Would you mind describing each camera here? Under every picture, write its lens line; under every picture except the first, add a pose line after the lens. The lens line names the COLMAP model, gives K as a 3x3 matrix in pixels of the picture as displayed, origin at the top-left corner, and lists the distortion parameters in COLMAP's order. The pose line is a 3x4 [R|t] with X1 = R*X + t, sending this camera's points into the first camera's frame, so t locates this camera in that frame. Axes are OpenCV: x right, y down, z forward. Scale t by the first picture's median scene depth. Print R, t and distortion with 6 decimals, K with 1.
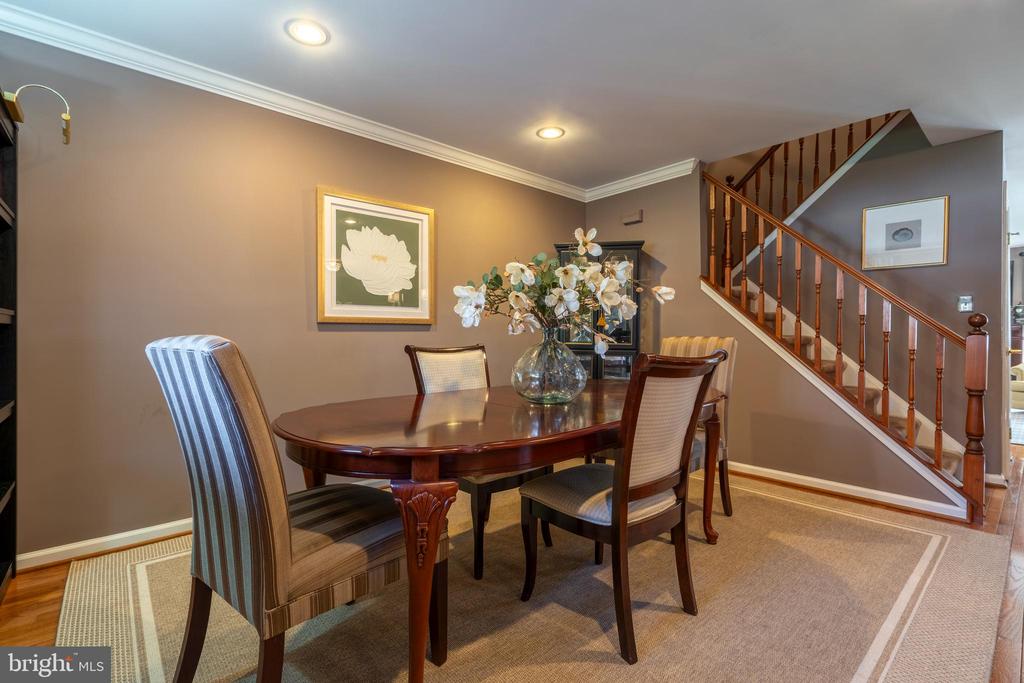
lens RADIAL K [[467.0, 0, 507.4], [0, 467.0, 342.6], [0, 0, 1]] dist [-0.009445, 0.005891]
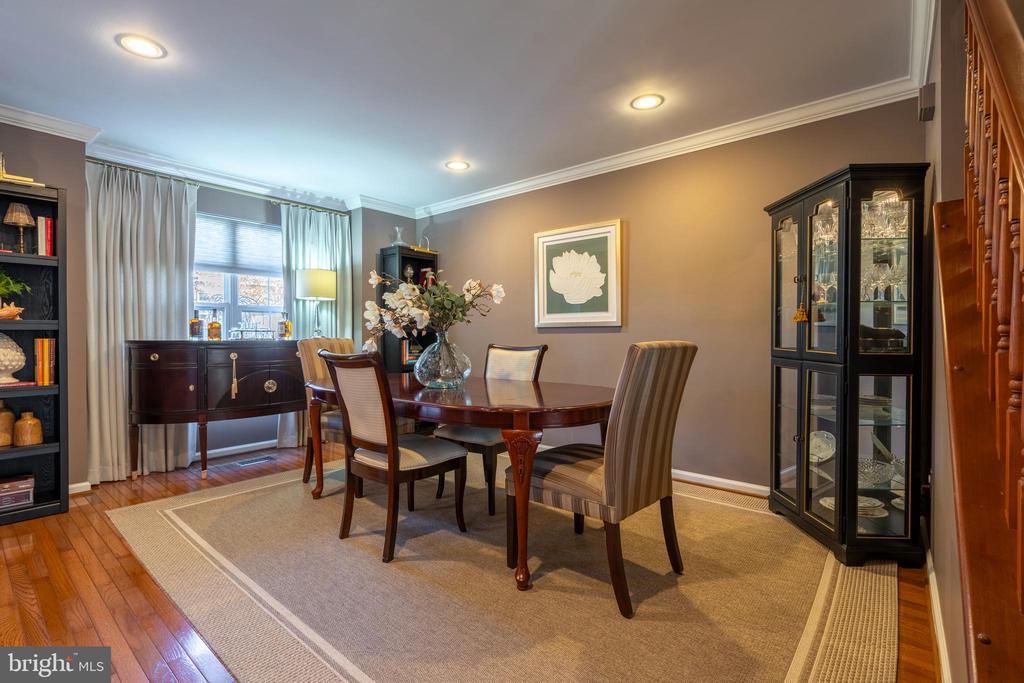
lens RADIAL K [[467.0, 0, 497.2], [0, 467.0, 343.8], [0, 0, 1]] dist [-0.009445, 0.005891]
pose [[0.146025, 0.021455, -0.989048, 0.902990], [-0.011086, 0.999738, 0.020050, -0.018377], [0.989219, 0.008037, 0.146225, 0.598081]]
